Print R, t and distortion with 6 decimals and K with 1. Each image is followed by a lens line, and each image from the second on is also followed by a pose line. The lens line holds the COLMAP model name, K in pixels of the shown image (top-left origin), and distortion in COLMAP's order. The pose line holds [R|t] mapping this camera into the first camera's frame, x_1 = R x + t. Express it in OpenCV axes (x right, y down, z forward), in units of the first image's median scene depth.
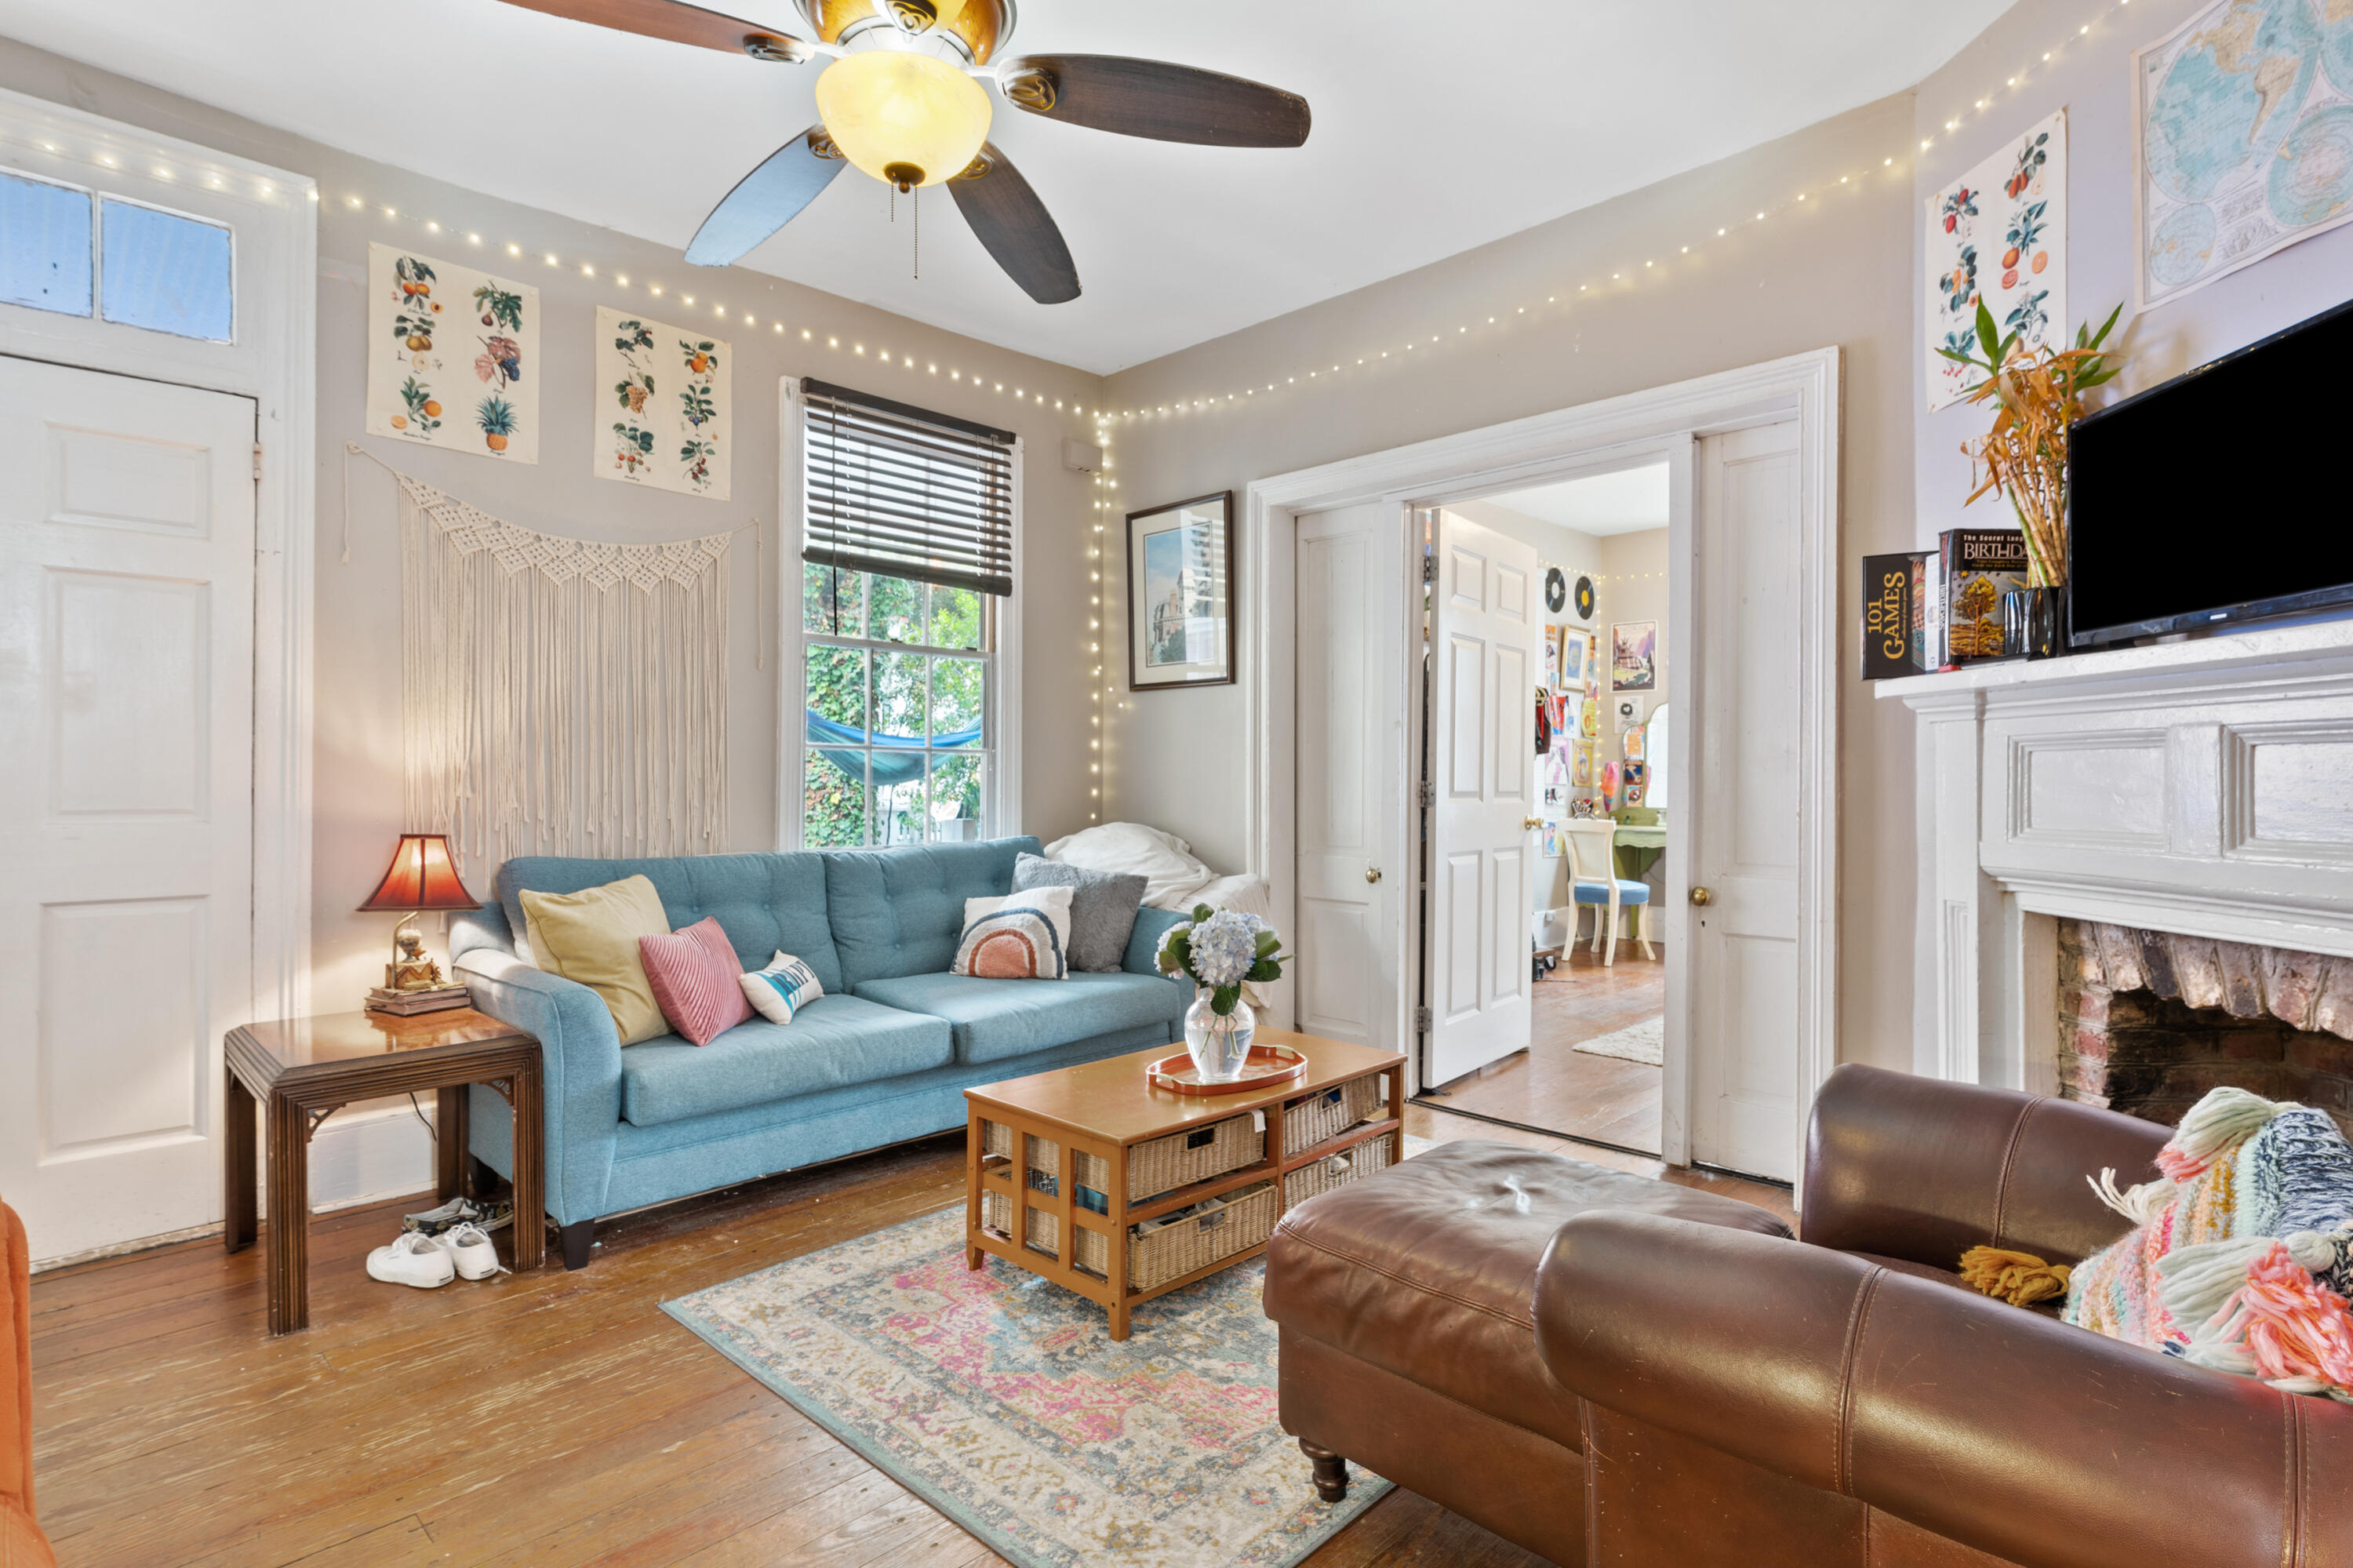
lens RADIAL K [[1179.5, 0, 1176.5], [0, 1179.5, 784.0], [0, 0, 1]] dist [0.001701, 0.000622]
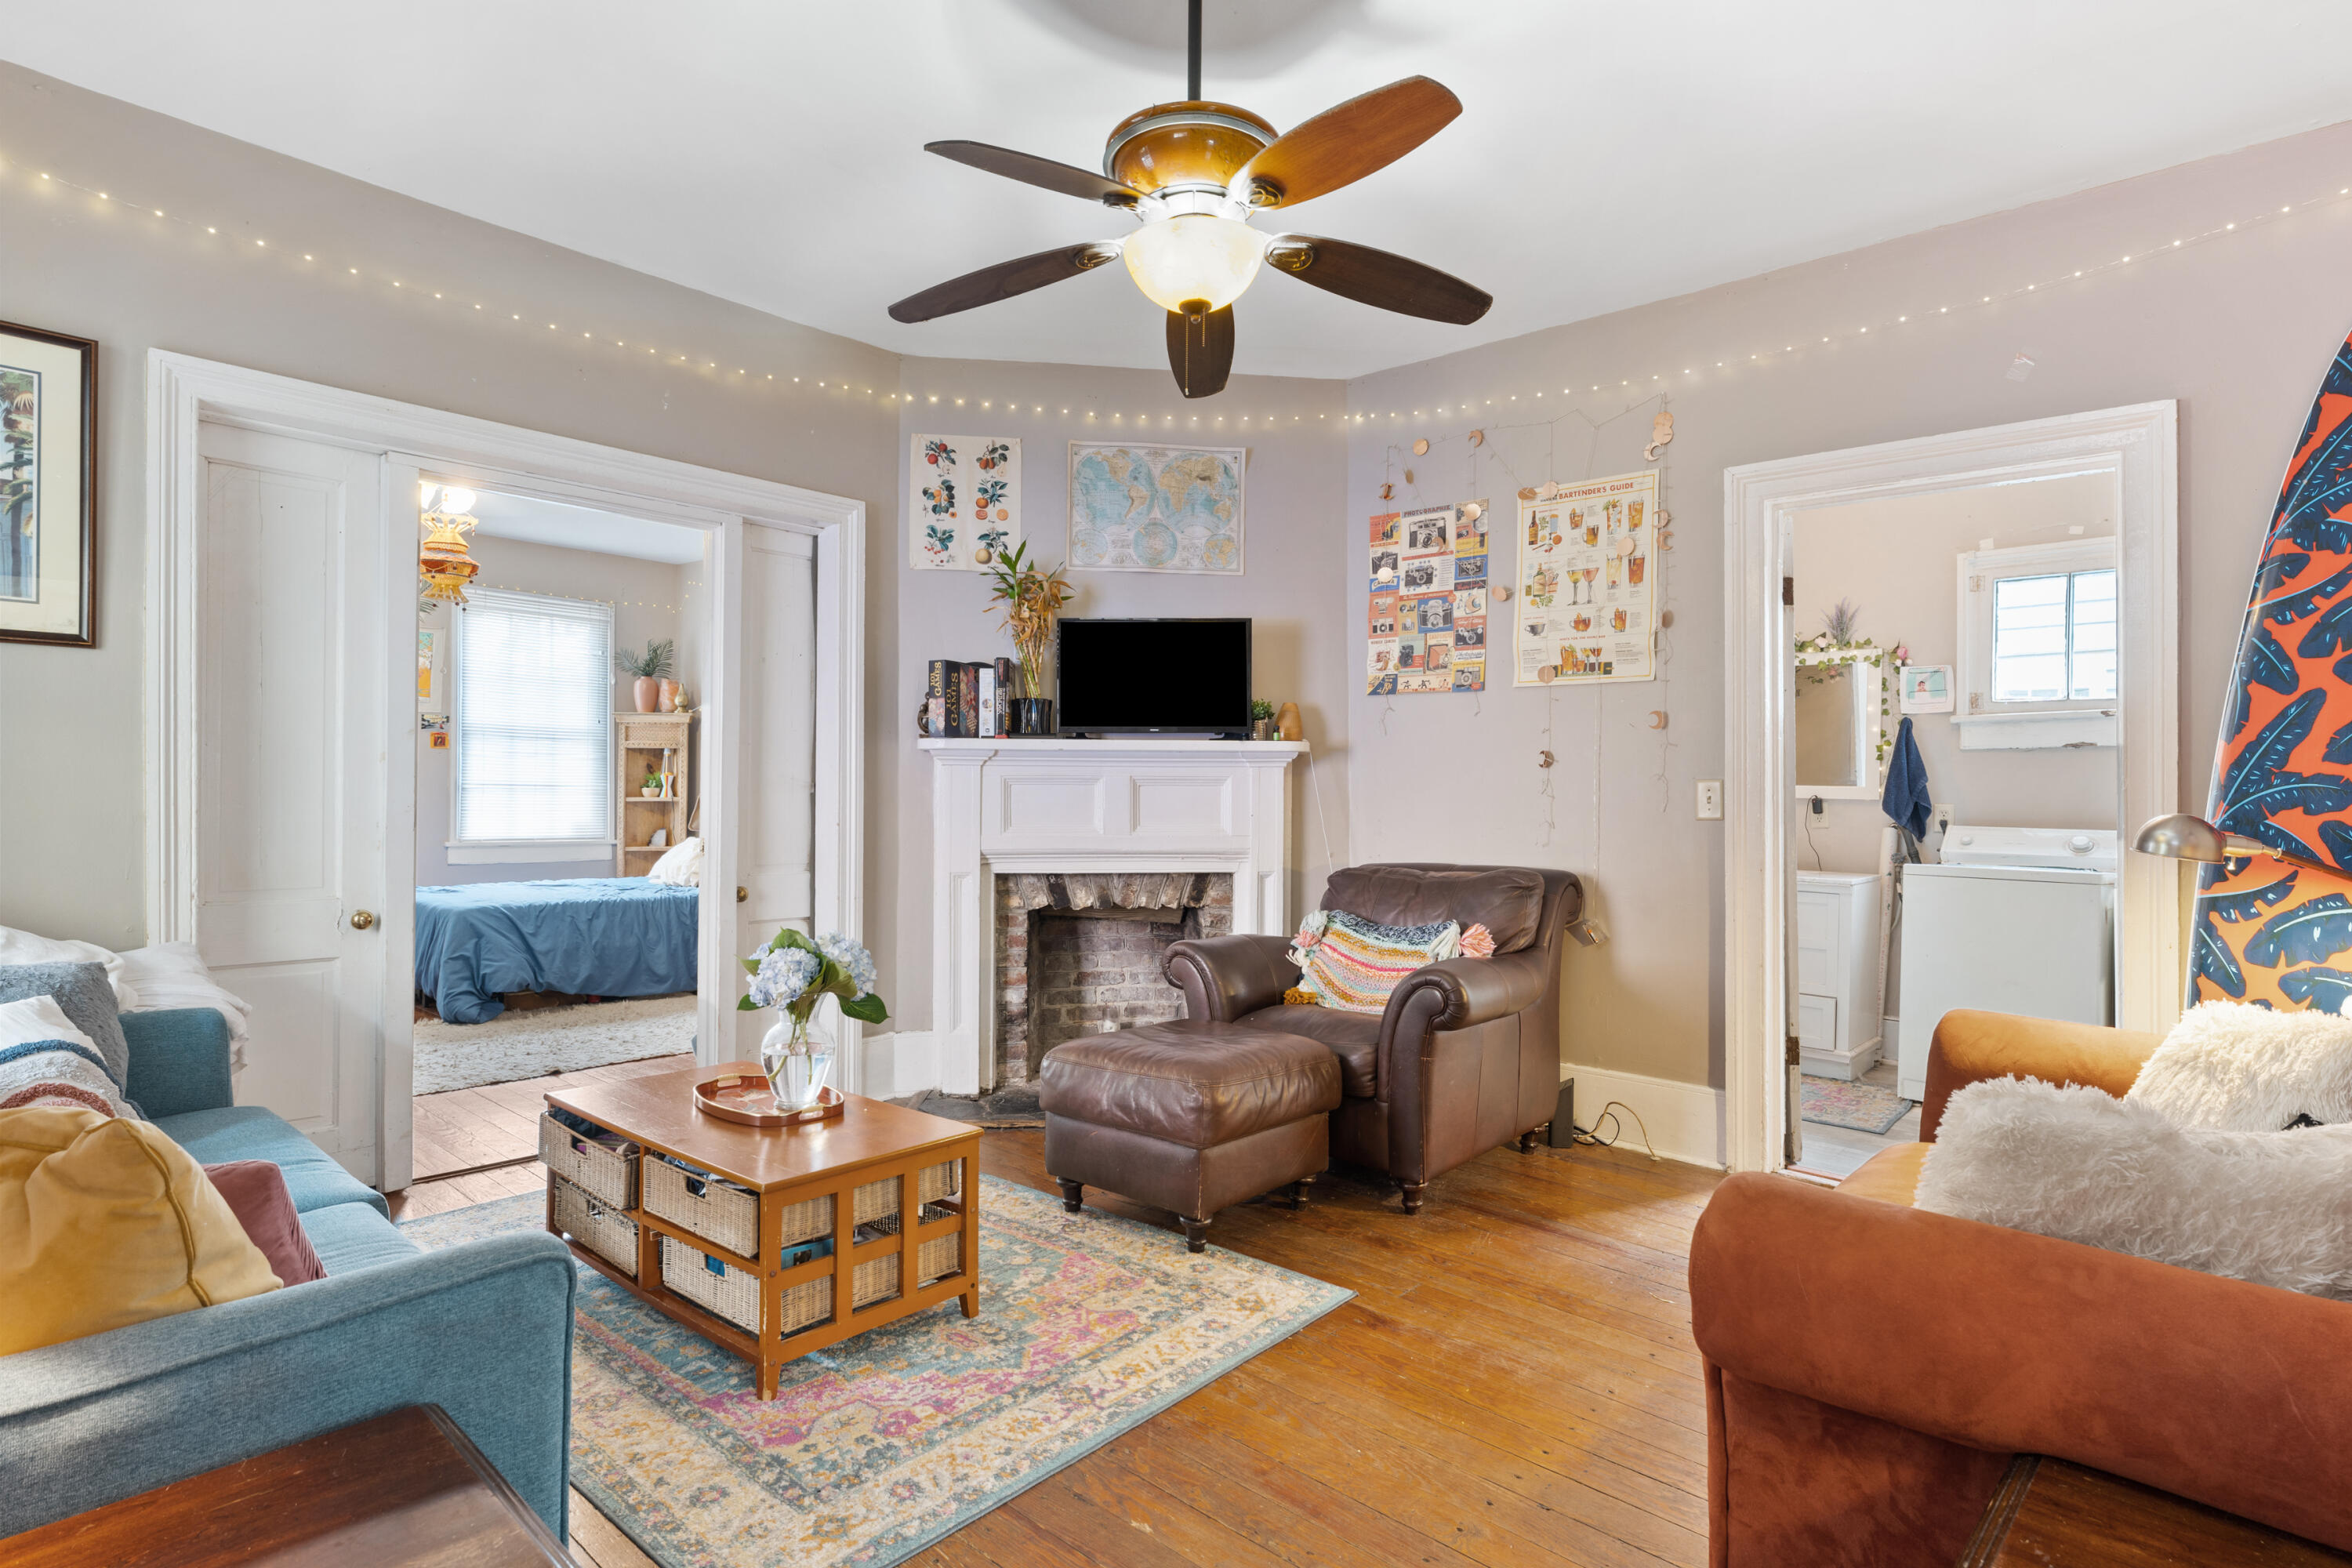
lens RADIAL K [[1175.6, 0, 1176.0], [0, 1175.6, 784.0], [0, 0, 1]] dist [0.002664, 0.000284]
pose [[-0.036573, 0.008042, 0.999299, -1.129059], [-0.000953, 0.999967, -0.008082, -0.014275], [-0.999331, -0.001248, -0.036564, 0.834948]]
